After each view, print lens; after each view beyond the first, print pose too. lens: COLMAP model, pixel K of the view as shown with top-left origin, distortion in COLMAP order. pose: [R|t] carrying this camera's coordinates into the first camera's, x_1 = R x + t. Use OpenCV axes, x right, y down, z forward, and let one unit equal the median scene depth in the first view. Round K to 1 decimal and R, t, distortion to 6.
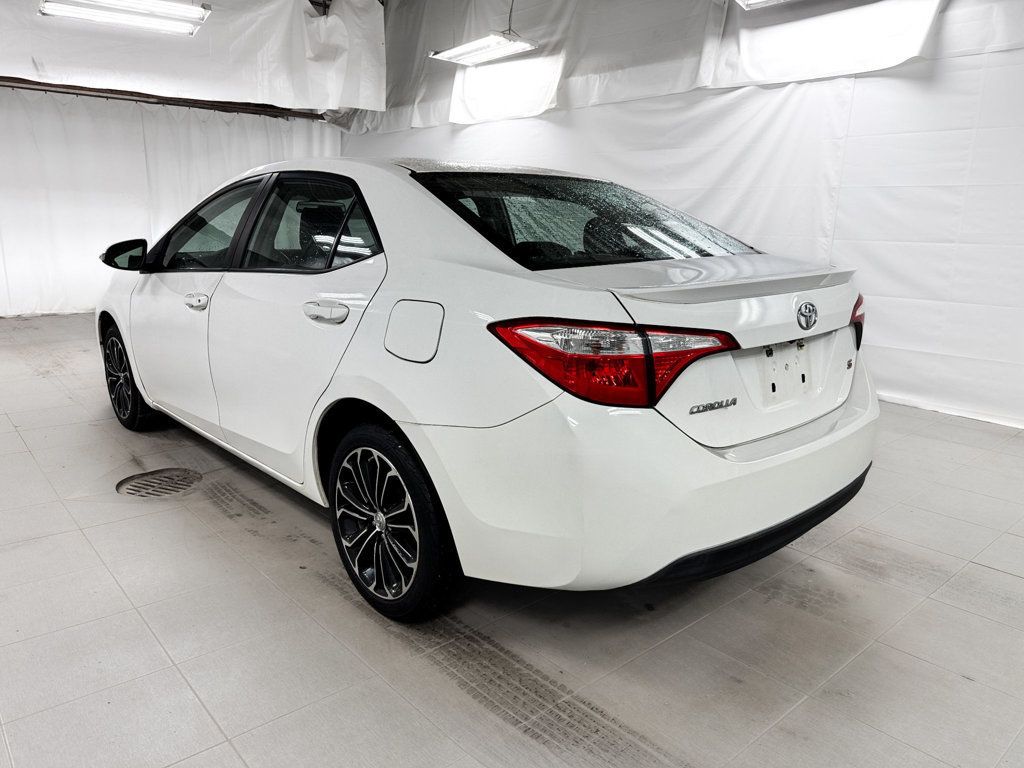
lens RADIAL K [[718.7, 0, 511.2], [0, 718.7, 384.7], [0, 0, 1]] dist [0.012910, -0.024574]
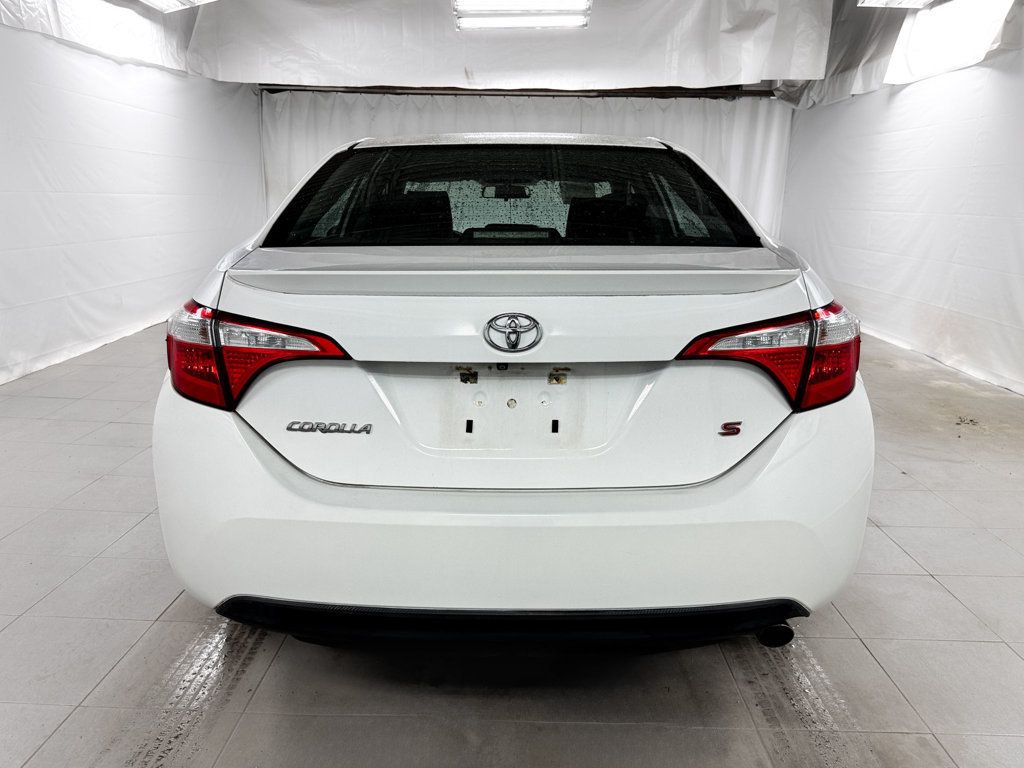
lens RADIAL K [[774.7, 0, 503.8], [0, 774.7, 377.6], [0, 0, 1]] dist [0.017818, -0.025796]
pose [[0.737050, 0.139923, -0.661194, 0.230437], [-0.149494, 0.987853, 0.042407, -0.021130], [0.659097, 0.067588, 0.749015, 0.114279]]
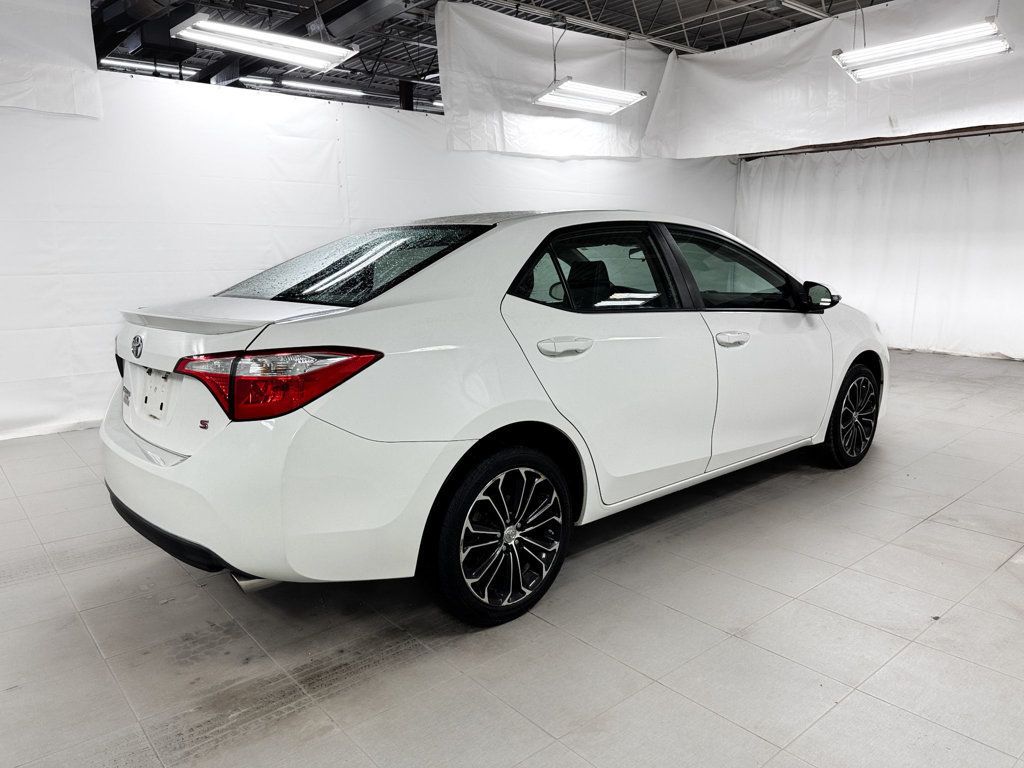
lens RADIAL K [[718.7, 0, 505.4], [0, 718.7, 385.1], [0, 0, 1]] dist [0.012910, -0.024574]
pose [[-0.014563, 0.161419, -0.986778, 0.412549], [-0.213364, 0.963651, 0.160785, -0.092493], [0.976864, 0.212884, 0.020407, 0.409571]]
